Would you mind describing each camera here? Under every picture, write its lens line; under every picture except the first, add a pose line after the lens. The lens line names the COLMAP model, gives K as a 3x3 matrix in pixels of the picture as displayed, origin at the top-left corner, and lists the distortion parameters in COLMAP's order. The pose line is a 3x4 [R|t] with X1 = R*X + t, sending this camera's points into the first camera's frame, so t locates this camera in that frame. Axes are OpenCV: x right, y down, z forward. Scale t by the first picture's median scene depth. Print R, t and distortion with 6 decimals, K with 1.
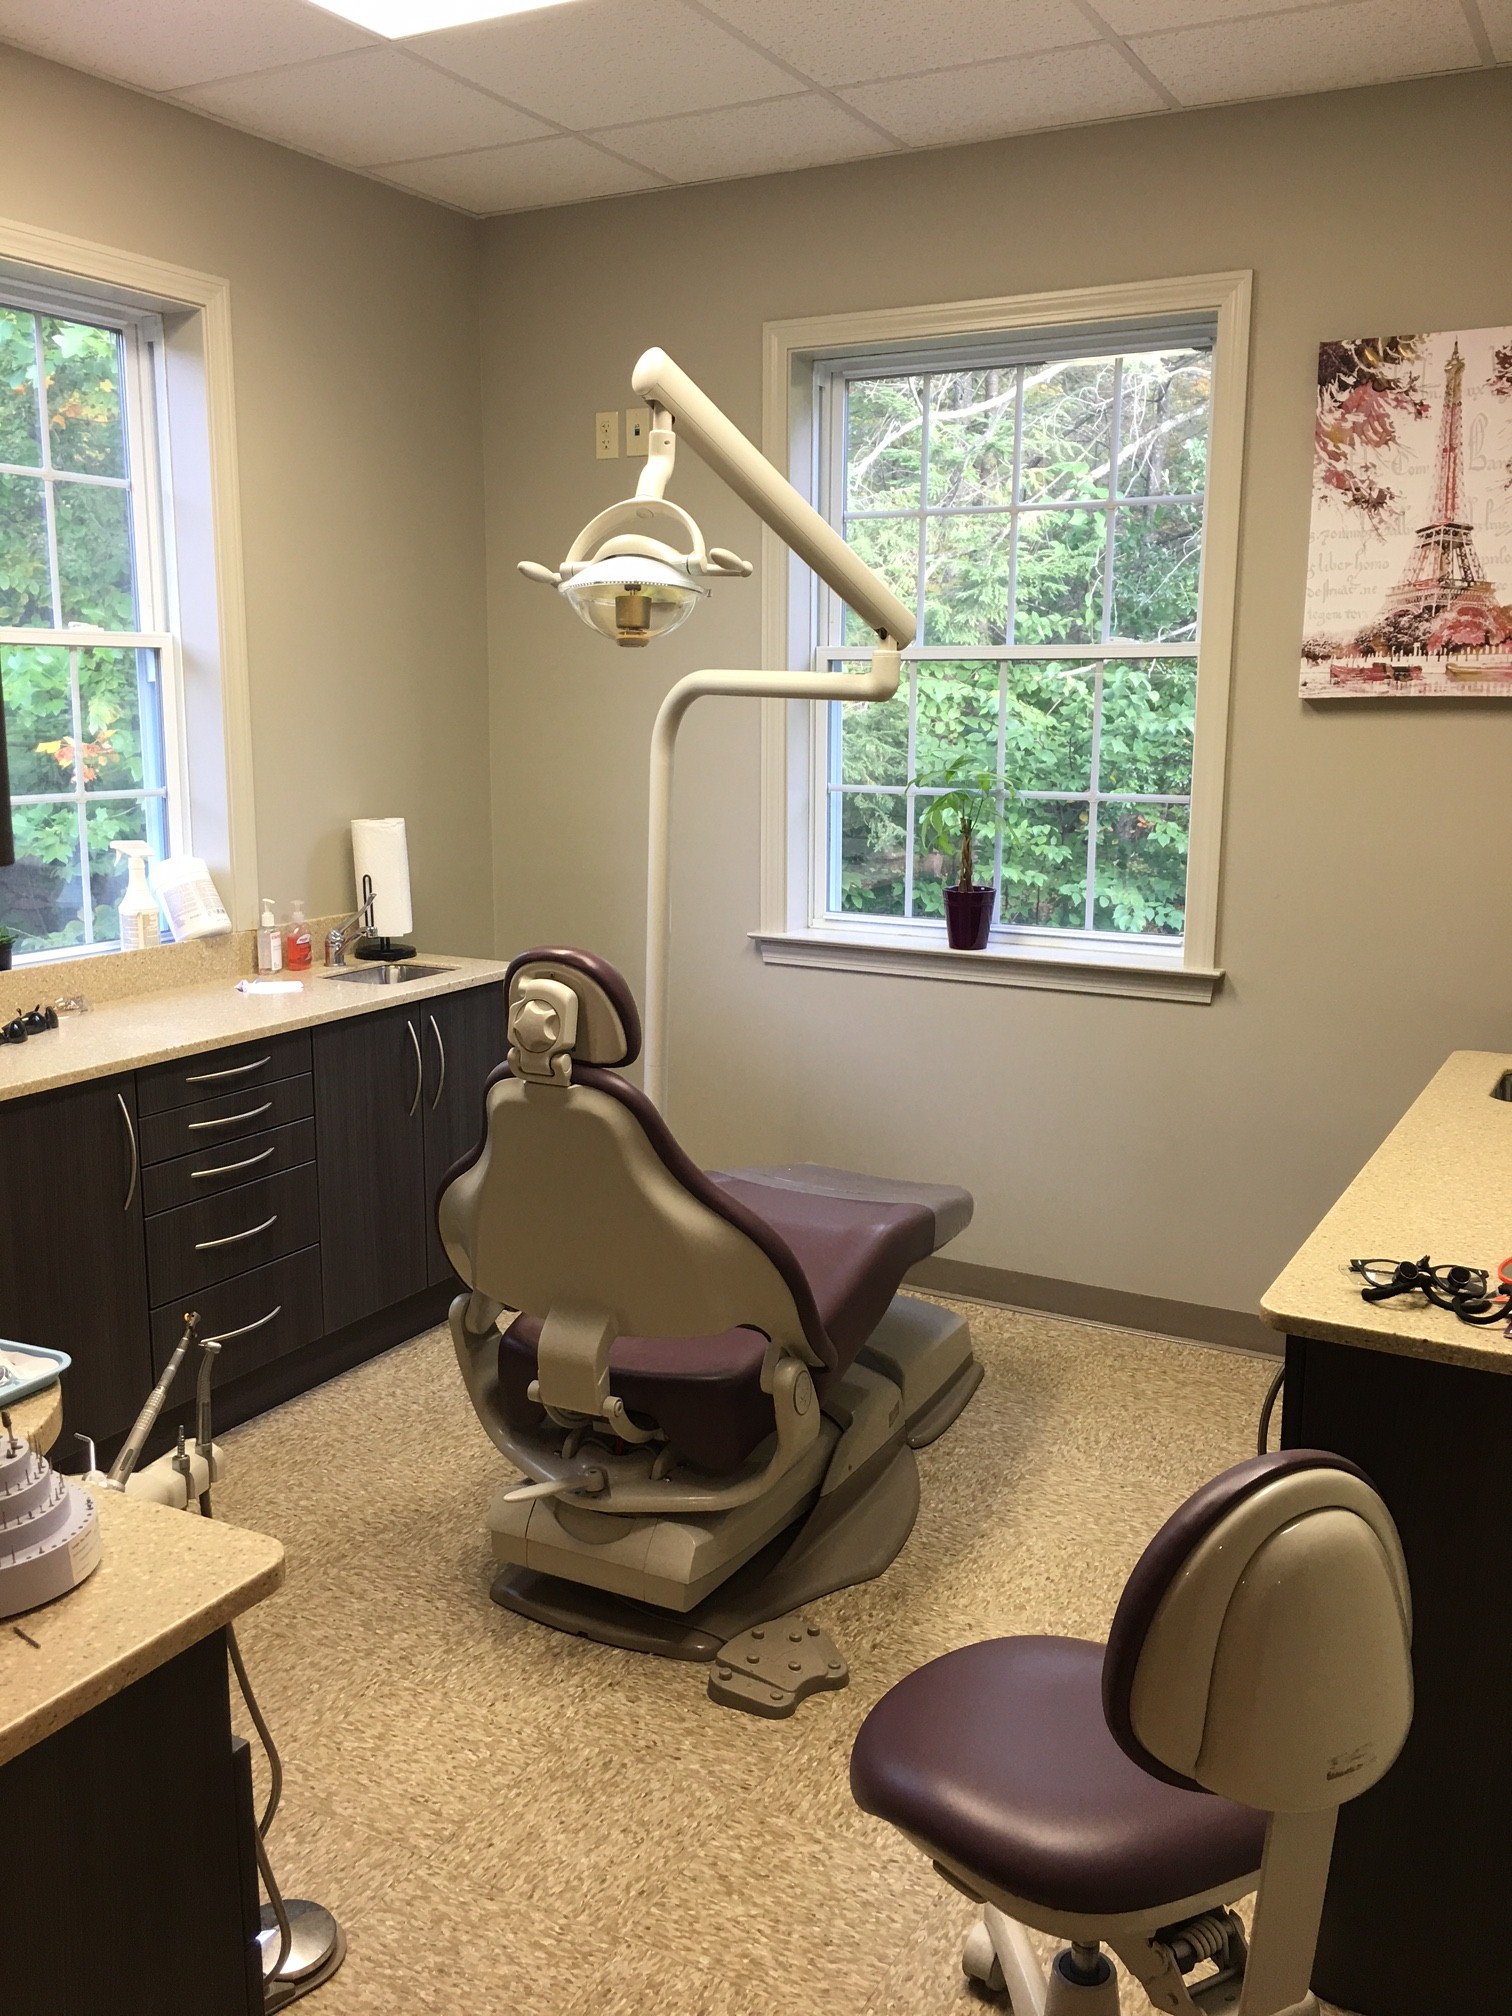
lens RADIAL K [[1714.3, 0, 756.0], [0, 1714.3, 1008.0], [0, 0, 1]] dist [0.006124, 0.002881]
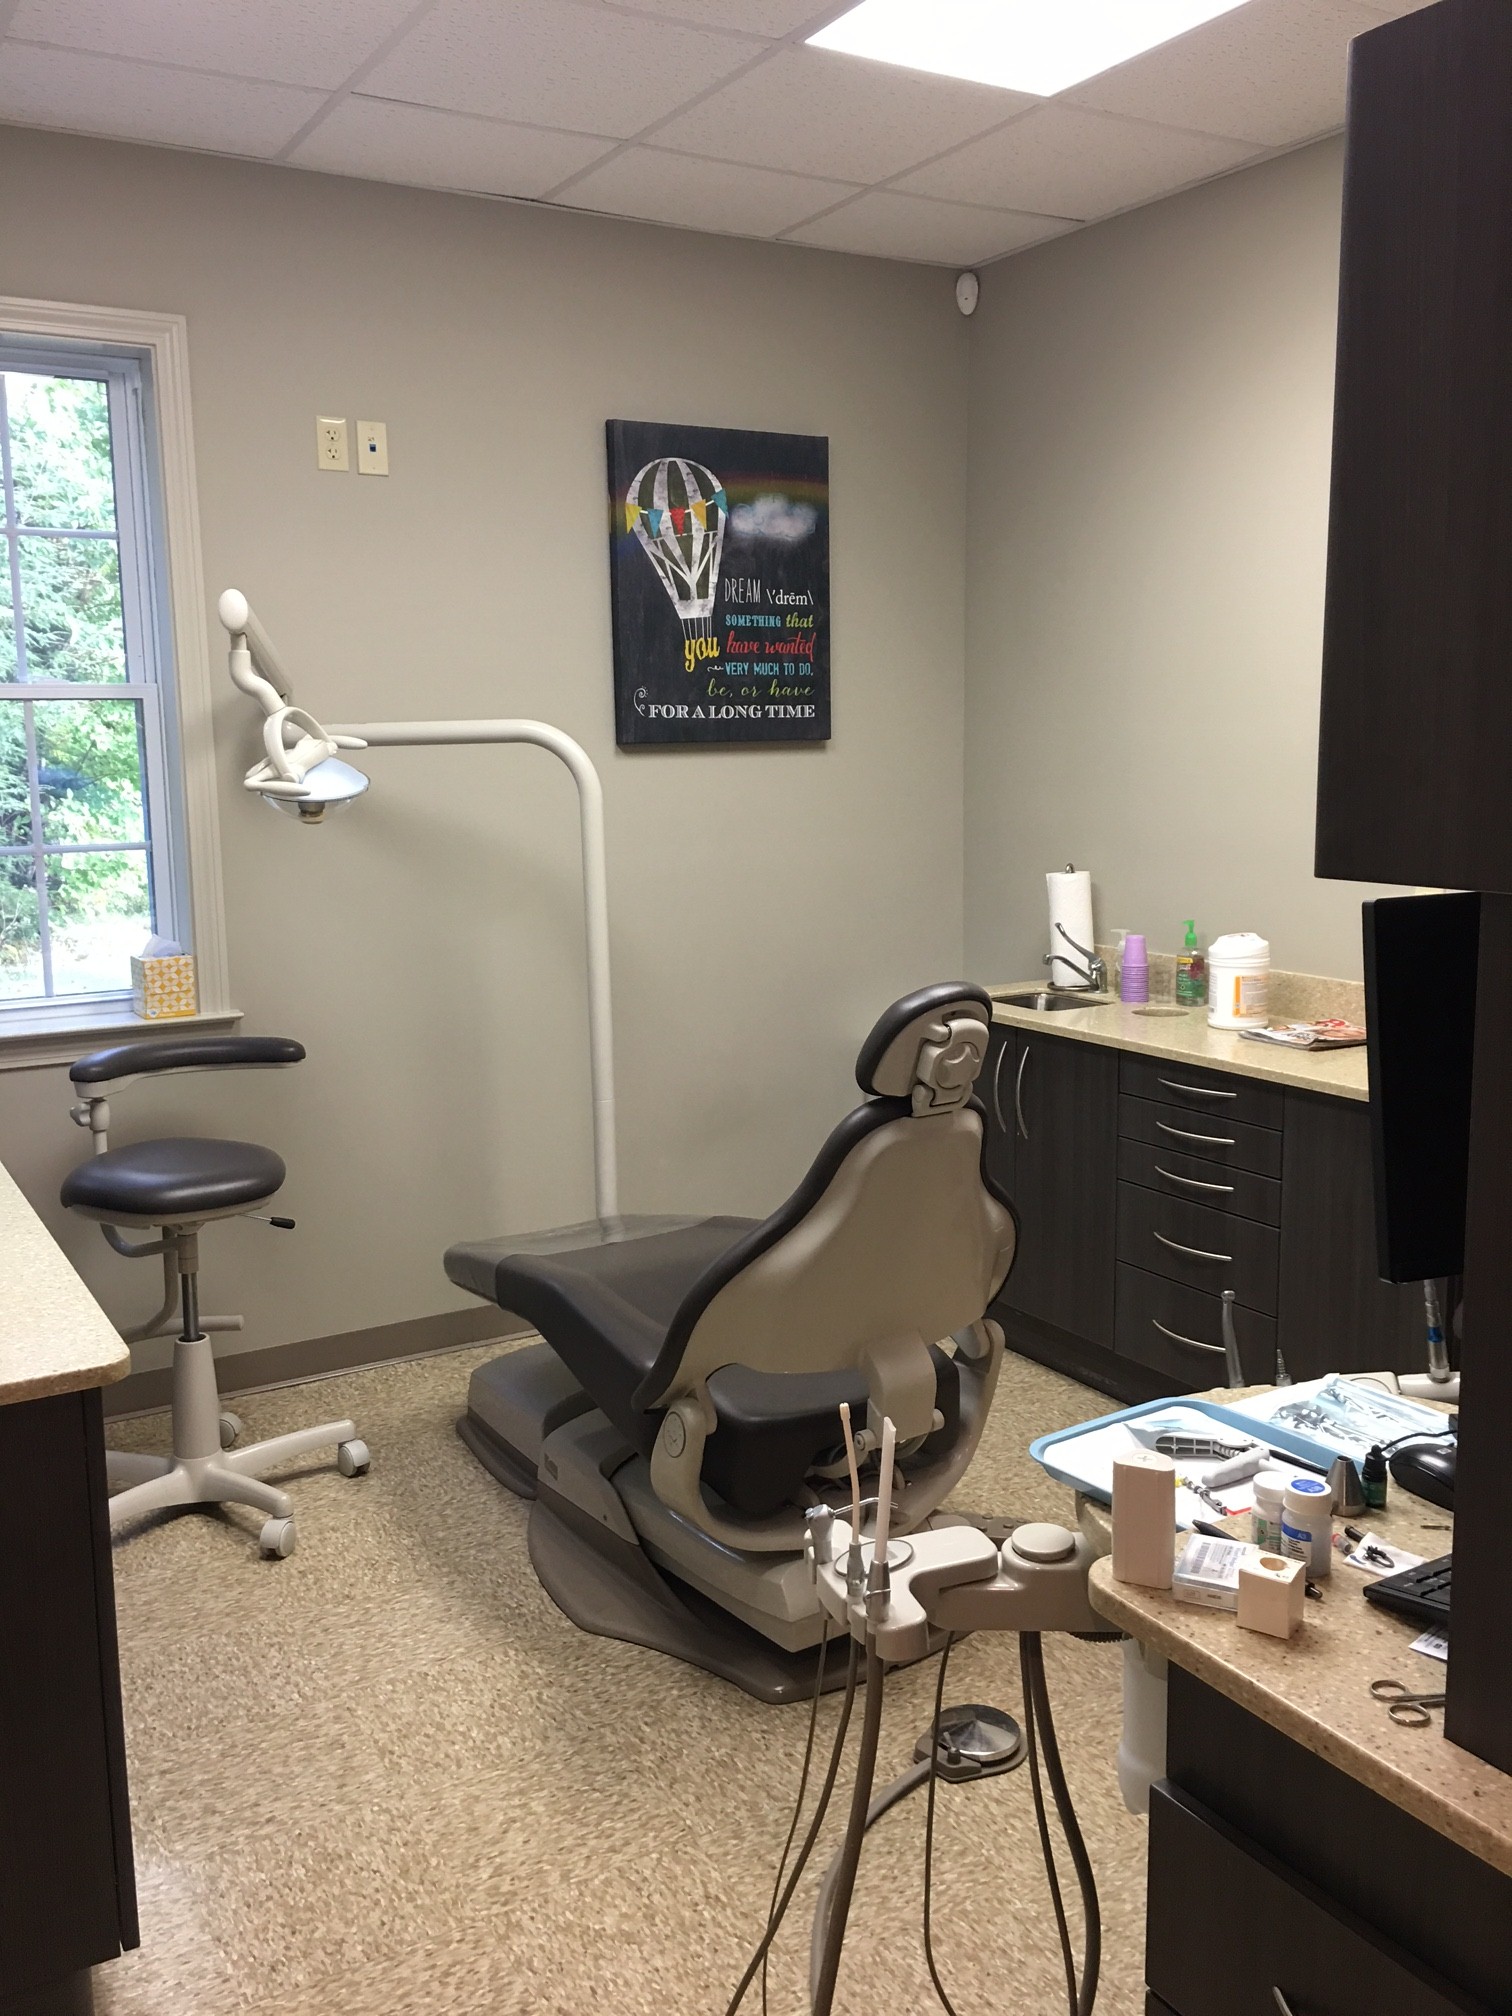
lens RADIAL K [[1709.6, 0, 756.0], [0, 1709.6, 1008.0], [0, 0, 1]] dist [-0.062242, -0.001748]
pose [[0.496595, -0.165025, 0.852150, -0.742481], [0.180514, 0.979929, 0.084575, -0.092771], [-0.849004, 0.111826, 0.516418, 0.421344]]
